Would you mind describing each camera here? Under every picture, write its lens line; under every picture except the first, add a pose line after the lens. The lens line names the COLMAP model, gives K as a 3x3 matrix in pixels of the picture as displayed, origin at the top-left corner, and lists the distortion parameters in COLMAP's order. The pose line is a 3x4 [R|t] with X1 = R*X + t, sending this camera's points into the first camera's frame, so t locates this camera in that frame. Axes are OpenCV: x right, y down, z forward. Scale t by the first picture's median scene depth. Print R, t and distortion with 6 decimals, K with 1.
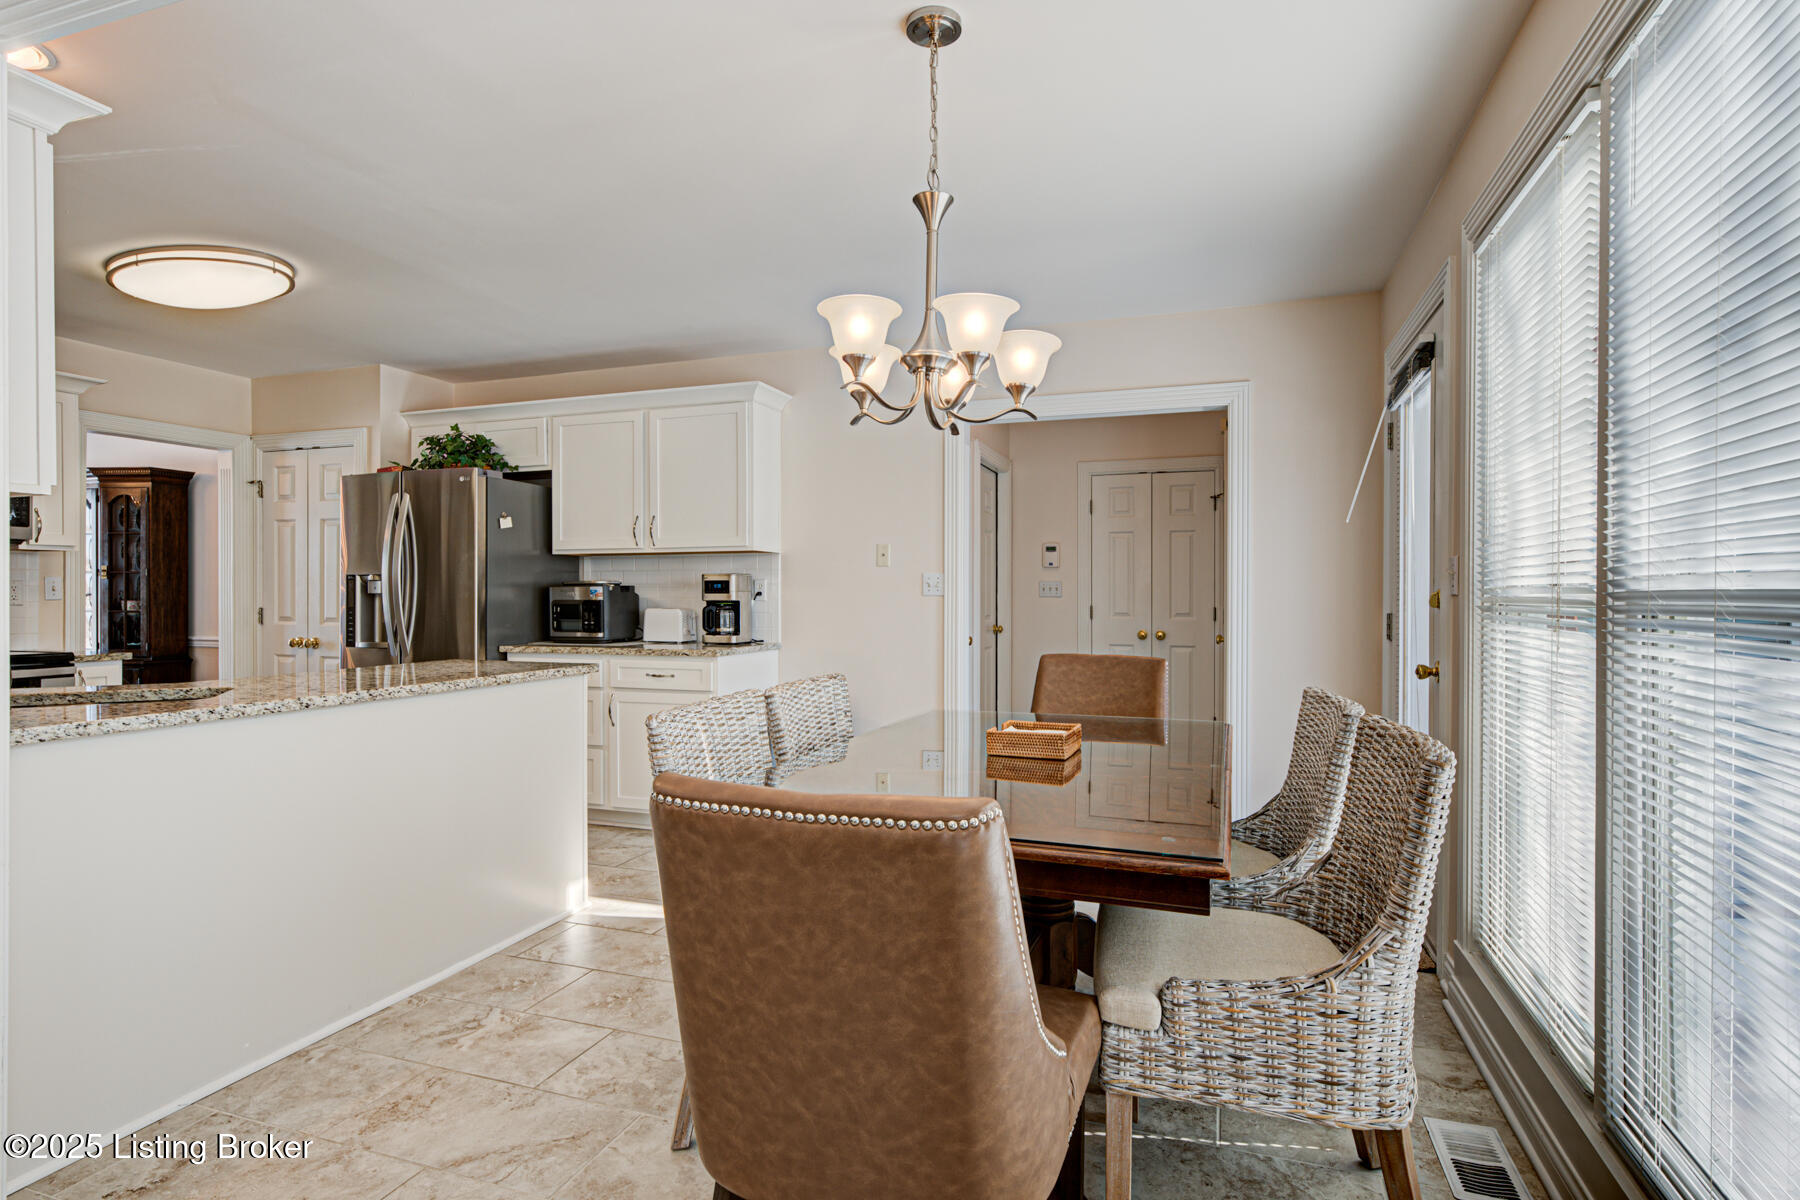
lens RADIAL K [[933.7, 0, 900.0], [0, 933.7, 600.0], [0, 0, 1]] dist [0.039956, 0.000432]
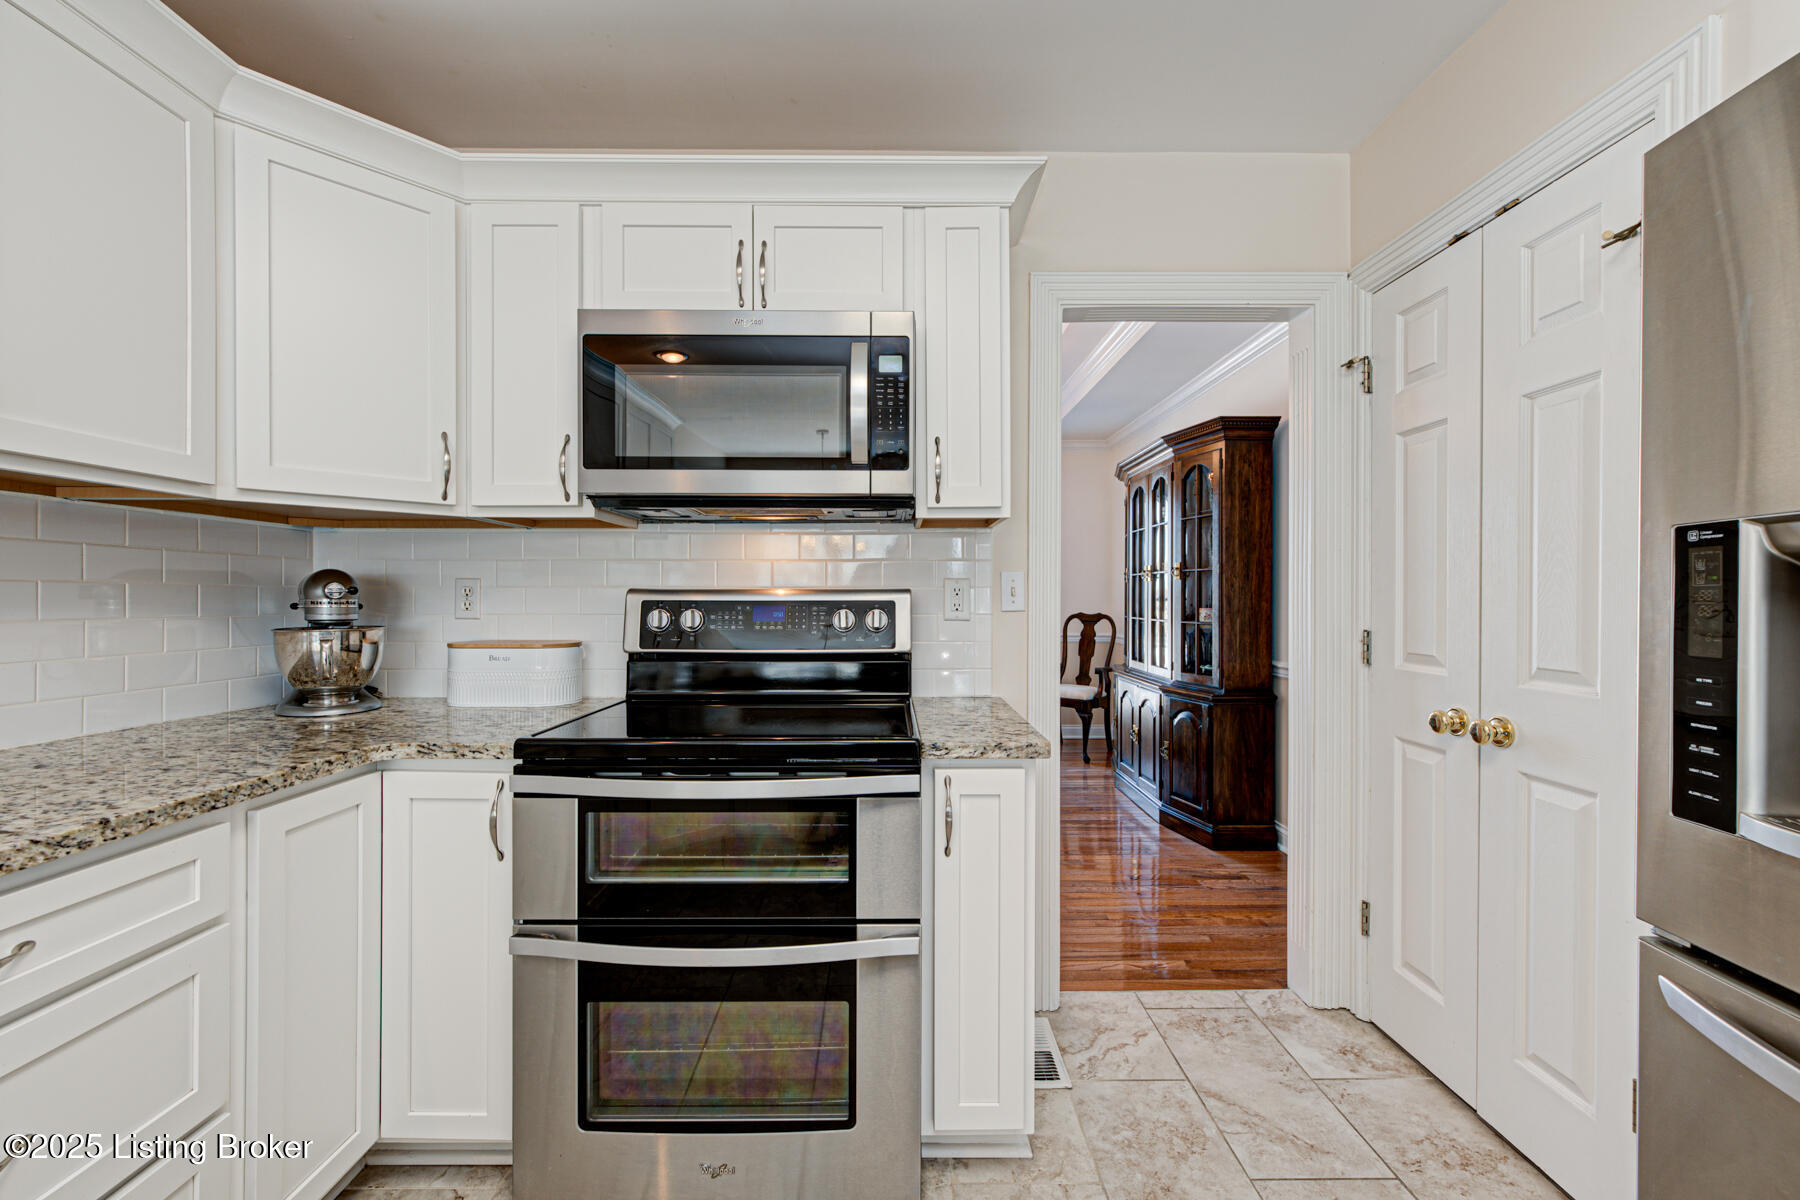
lens RADIAL K [[703.2, 0, 871.6], [0, 703.2, 598.6], [0, 0, 1]] dist [-0.013484, 0.000049]
pose [[0.329928, 0.001616, -0.944005, -0.431288], [-0.006075, 0.999981, -0.000411, -0.005707], [0.943987, 0.005870, 0.329932, 0.660815]]
